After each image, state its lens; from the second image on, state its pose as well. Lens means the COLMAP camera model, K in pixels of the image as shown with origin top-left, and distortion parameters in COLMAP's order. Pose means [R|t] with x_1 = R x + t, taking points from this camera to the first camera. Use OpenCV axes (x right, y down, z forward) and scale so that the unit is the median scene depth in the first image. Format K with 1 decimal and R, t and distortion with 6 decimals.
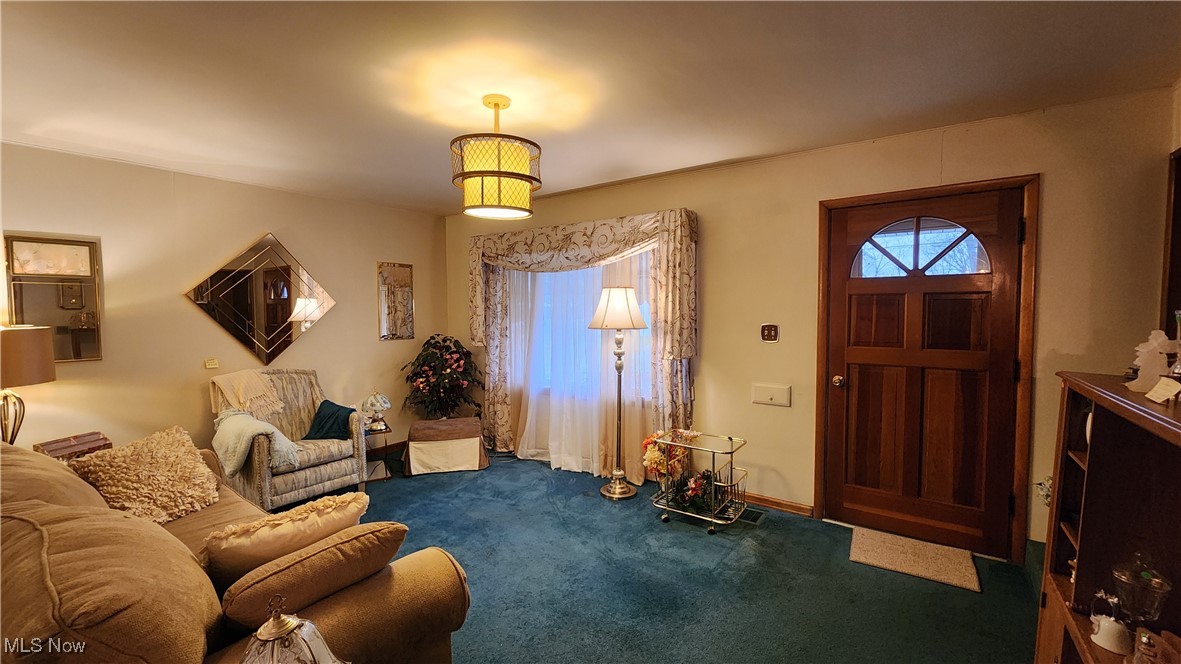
lens RADIAL K [[469.8, 0, 586.8], [0, 469.8, 335.4], [0, 0, 1]] dist [0.000439, 0.000172]
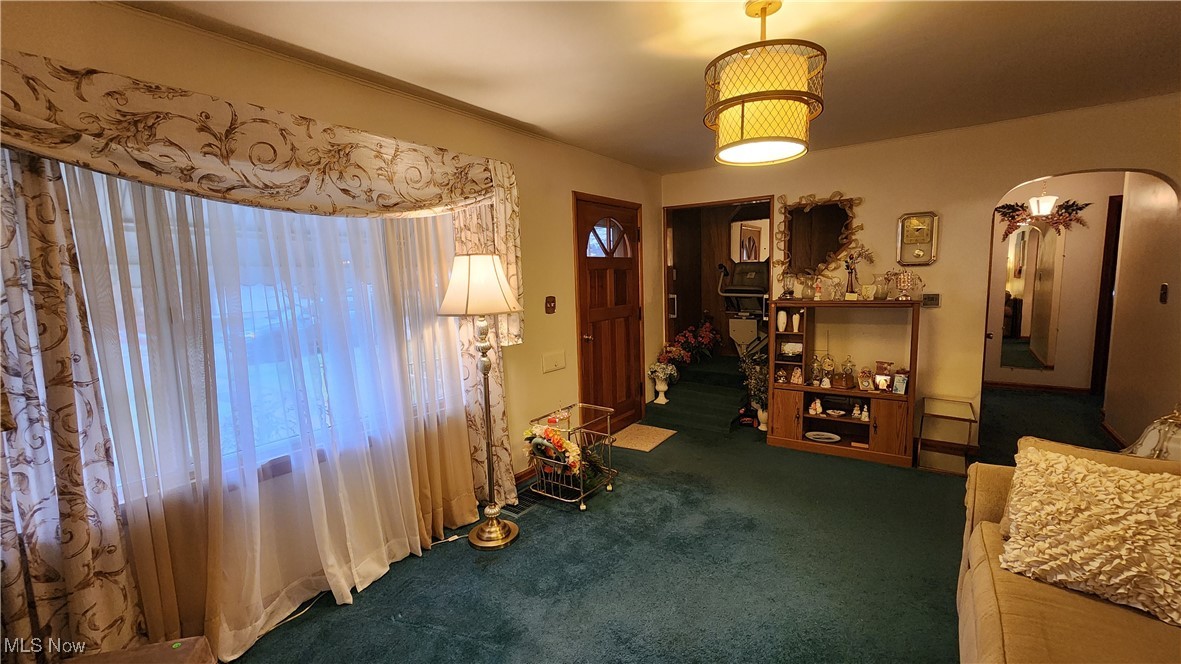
lens RADIAL K [[510.8, 0, 590.5], [0, 510.8, 332.0], [0, 0, 1]] dist [0.001600, -0.000088]
pose [[-0.010839, -0.115966, 0.993194, -0.705794], [0.068398, 0.990840, 0.116437, -0.065452], [-0.997599, 0.069195, -0.002808, 0.839628]]
